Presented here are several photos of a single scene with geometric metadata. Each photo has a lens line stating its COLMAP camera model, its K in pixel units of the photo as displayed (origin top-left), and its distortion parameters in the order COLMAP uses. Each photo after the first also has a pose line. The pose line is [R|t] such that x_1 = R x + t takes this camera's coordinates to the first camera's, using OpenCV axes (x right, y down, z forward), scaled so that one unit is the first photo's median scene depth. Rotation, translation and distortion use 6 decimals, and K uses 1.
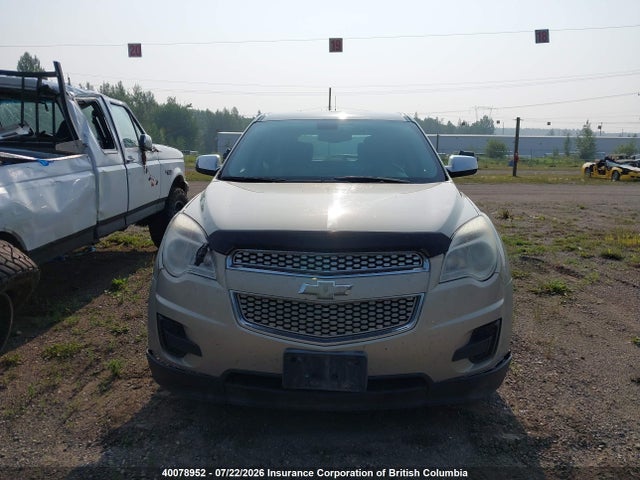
lens RADIAL K [[504.7, 0, 317.5], [0, 504.7, 248.0], [0, 0, 1]] dist [0.008003, -0.006415]
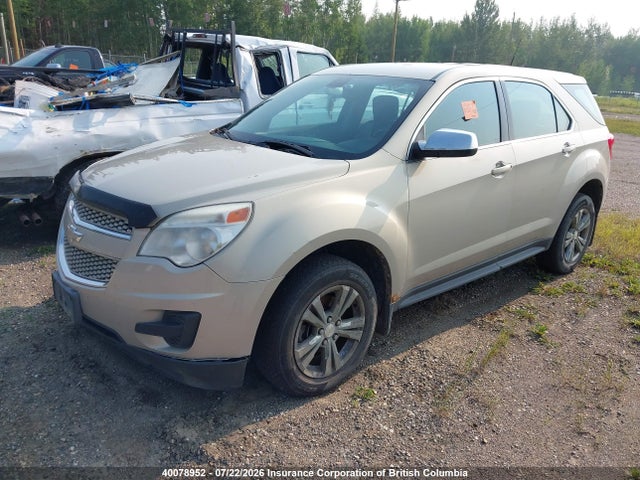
lens RADIAL K [[504.7, 0, 317.5], [0, 504.7, 248.0], [0, 0, 1]] dist [0.008003, -0.006415]
pose [[0.687232, 0.257003, -0.679457, 0.662942], [-0.176764, 0.966375, 0.186743, -0.111074], [0.704604, -0.008232, 0.709553, 0.300415]]
